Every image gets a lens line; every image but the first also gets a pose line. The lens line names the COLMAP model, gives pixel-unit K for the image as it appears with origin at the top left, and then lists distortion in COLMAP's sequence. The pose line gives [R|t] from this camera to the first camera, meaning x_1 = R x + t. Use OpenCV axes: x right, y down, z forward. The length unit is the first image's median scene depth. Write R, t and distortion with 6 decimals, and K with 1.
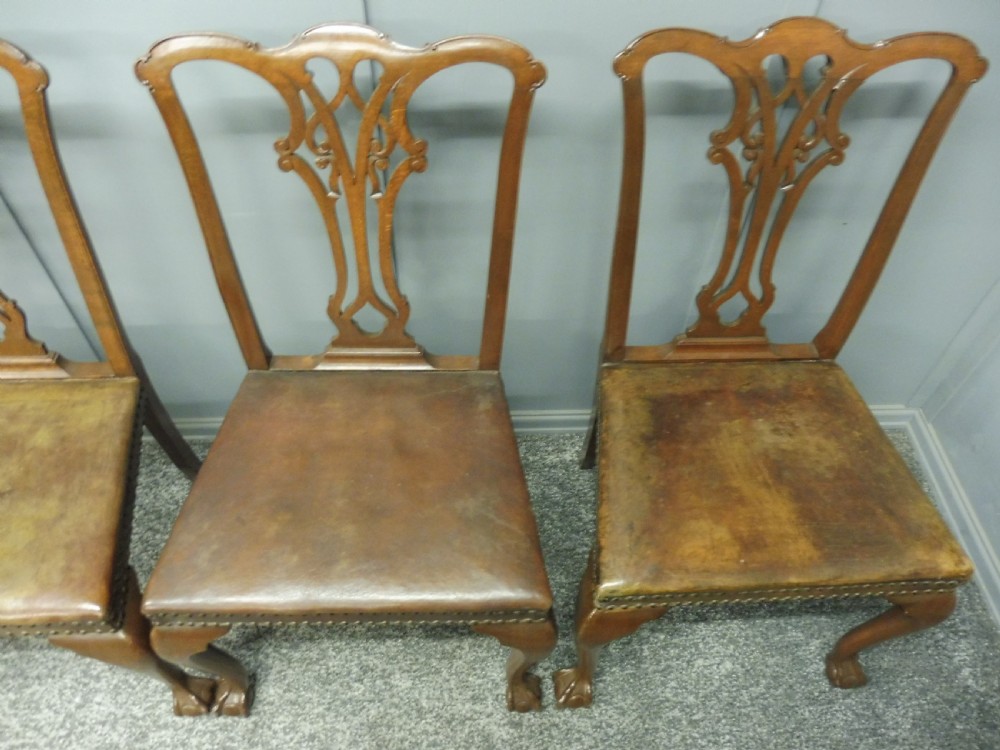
lens RADIAL K [[786.1, 0, 502.2], [0, 786.1, 379.6], [0, 0, 1]] dist [-0.044332, 0.016007]
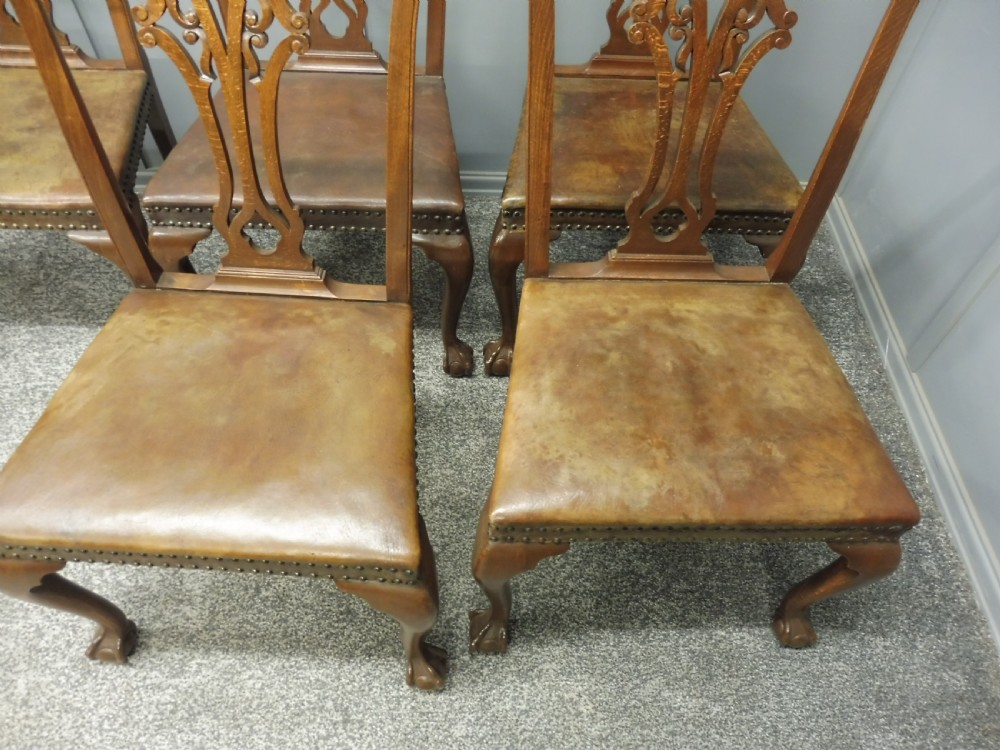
lens RADIAL K [[786.1, 0, 500.5], [0, 786.1, 384.2], [0, 0, 1]] dist [-0.044332, 0.016007]
pose [[0.999171, 0.032342, -0.024707, 0.124967], [-0.031331, 0.998698, 0.040259, 0.394306], [0.025977, -0.039451, 0.998884, -0.202566]]
